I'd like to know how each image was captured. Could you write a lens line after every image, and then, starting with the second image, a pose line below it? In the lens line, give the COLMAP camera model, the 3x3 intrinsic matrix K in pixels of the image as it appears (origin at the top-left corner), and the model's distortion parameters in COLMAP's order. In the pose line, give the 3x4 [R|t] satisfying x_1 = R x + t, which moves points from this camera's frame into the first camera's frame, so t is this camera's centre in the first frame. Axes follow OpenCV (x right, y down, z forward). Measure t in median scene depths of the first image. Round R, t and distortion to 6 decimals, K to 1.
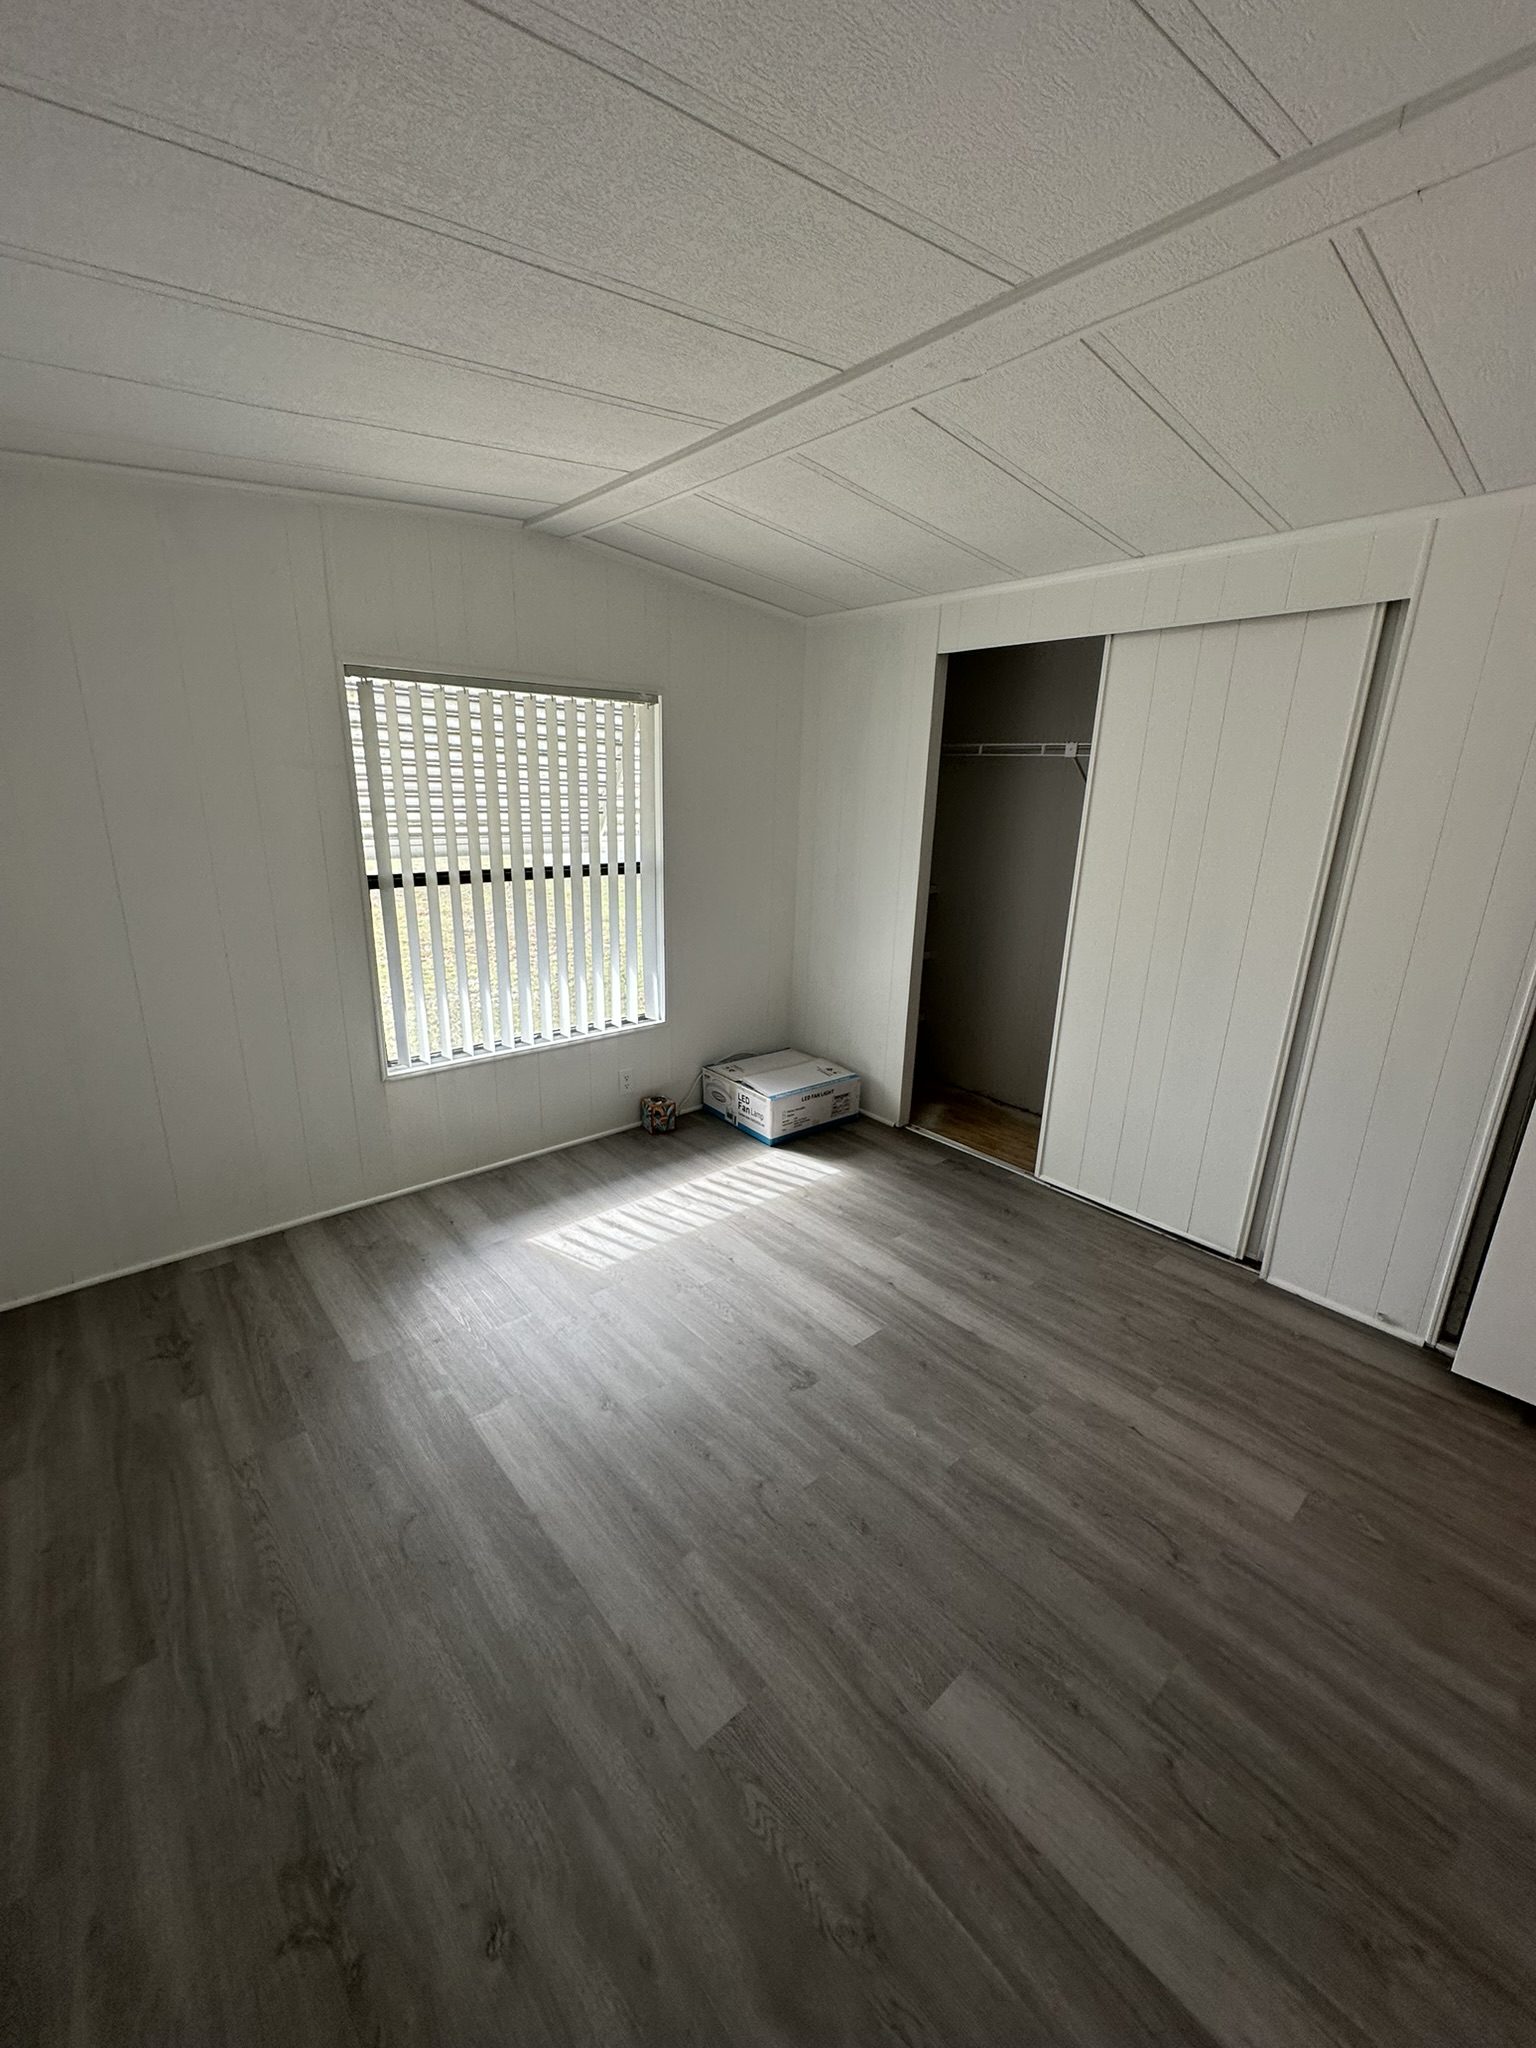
lens RADIAL K [[813.7, 0, 762.8], [0, 813.7, 1024.5], [0, 0, 1]] dist [-0.005463, 0.001407]
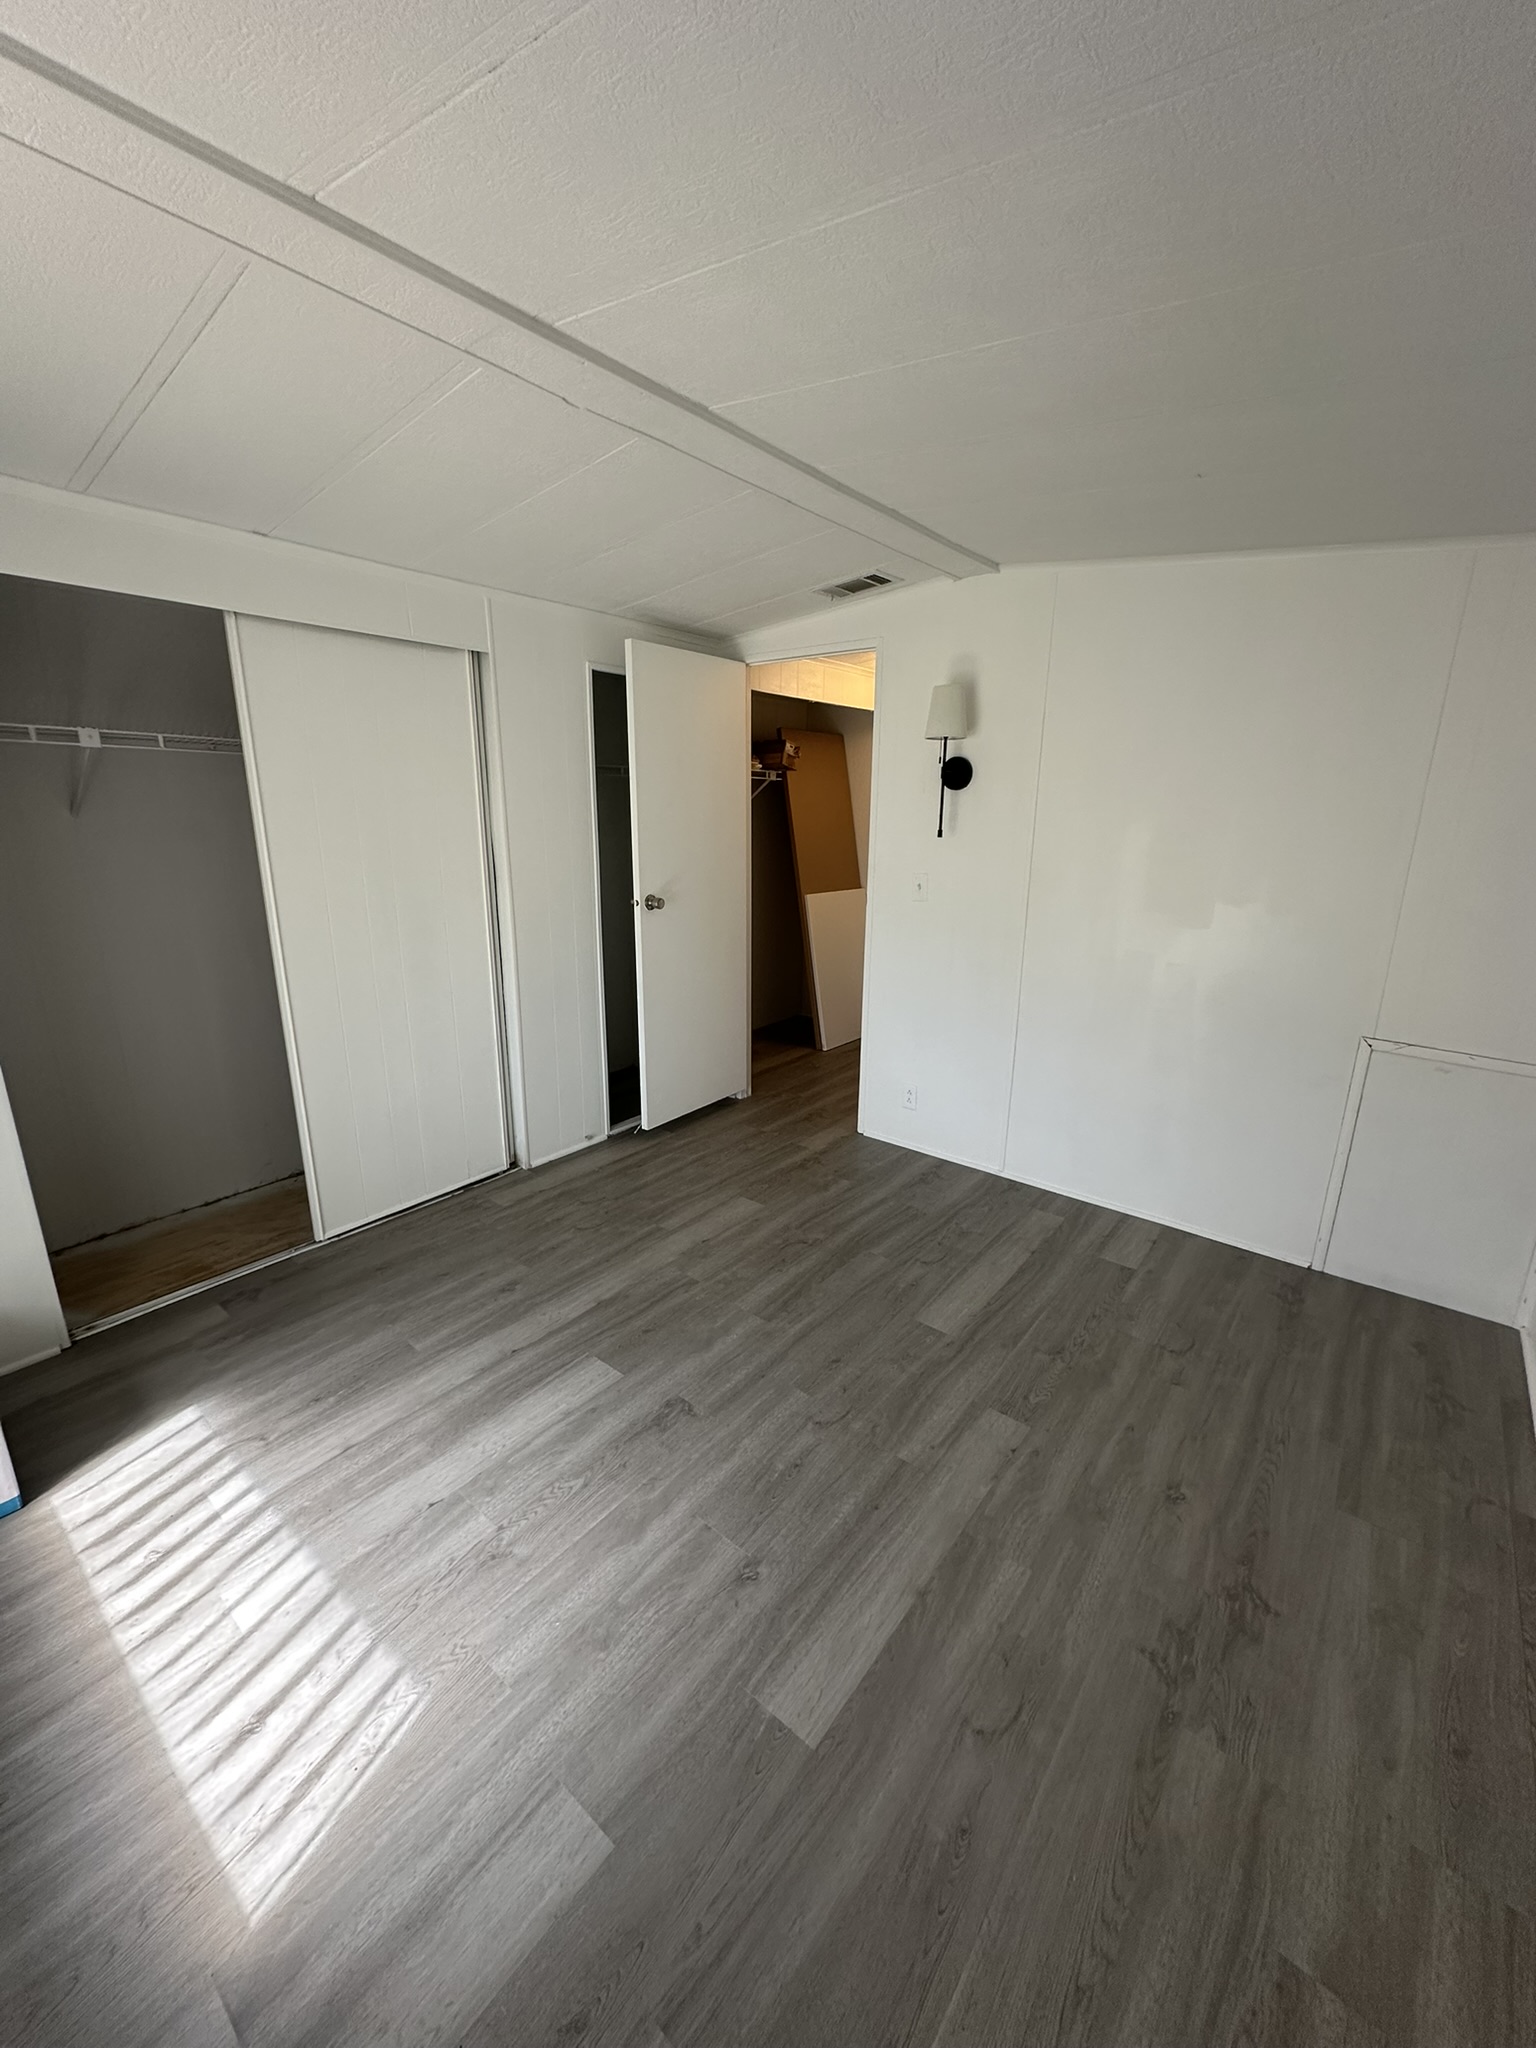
lens RADIAL K [[813.7, 0, 770.0], [0, 813.7, 1023.6], [0, 0, 1]] dist [-0.005463, 0.001407]
pose [[-0.177227, -0.288321, 0.940990, -0.644868], [0.261800, 0.907865, 0.327479, -0.233552], [-0.948710, 0.304389, -0.085416, 0.715060]]
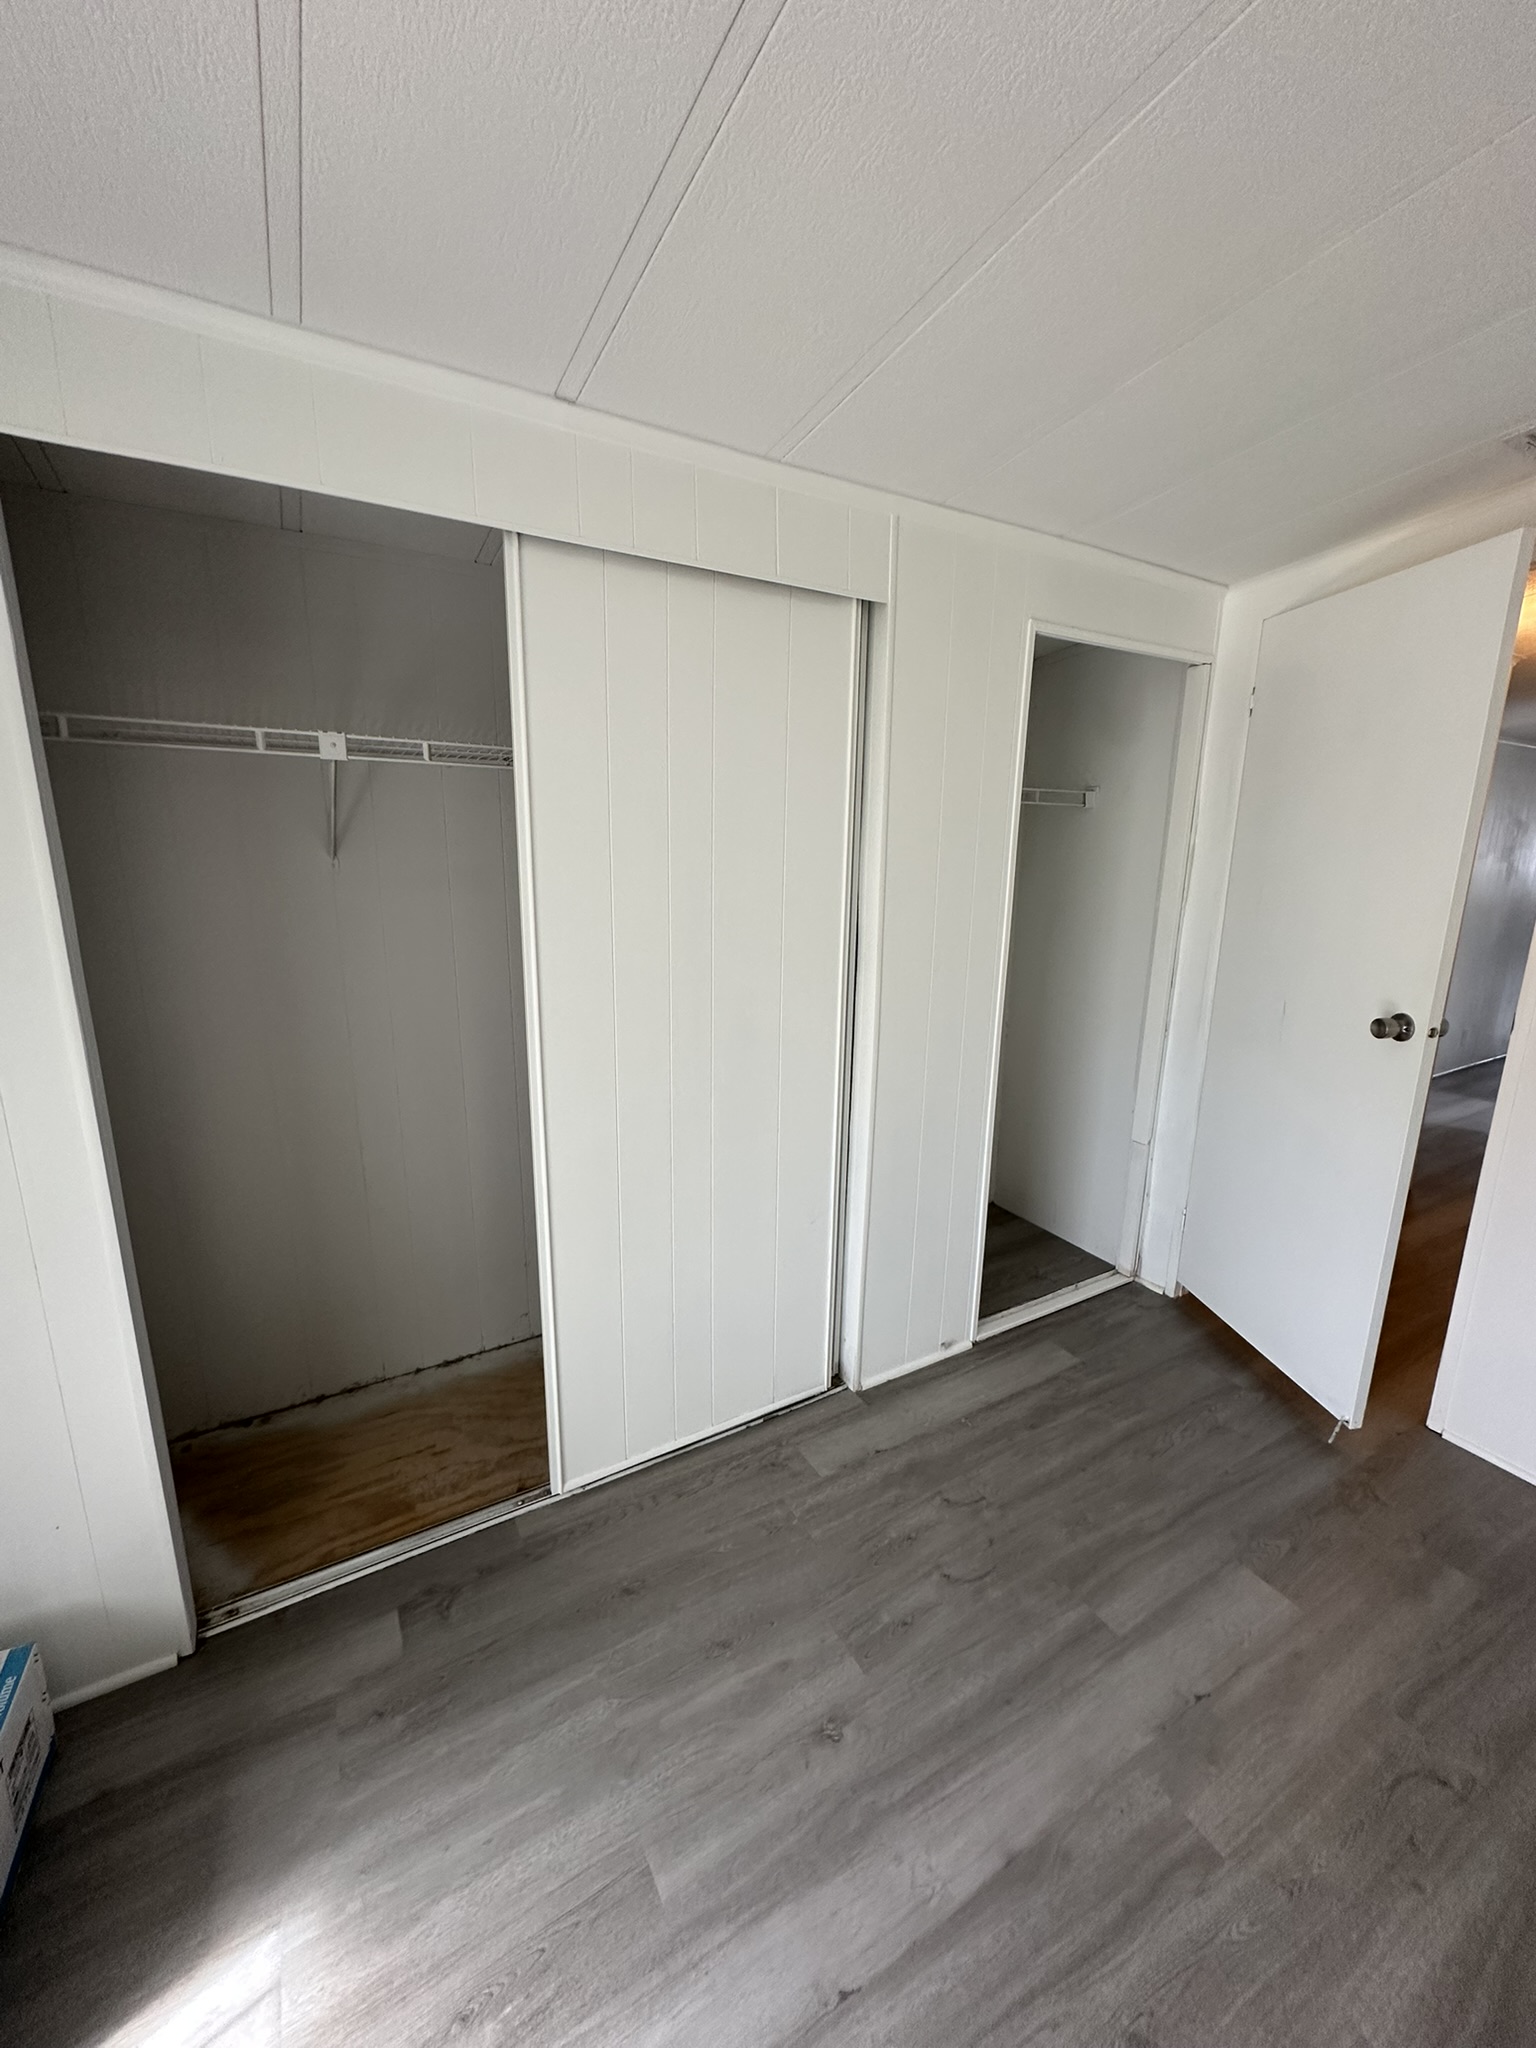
lens RADIAL K [[813.7, 0, 767.5], [0, 813.7, 1023.0], [0, 0, 1]] dist [-0.005463, 0.001407]
pose [[0.190076, -0.242189, 0.951428, -0.128552], [0.269643, 0.944706, 0.186609, -0.250252], [-0.944015, 0.221076, 0.244871, 0.841857]]
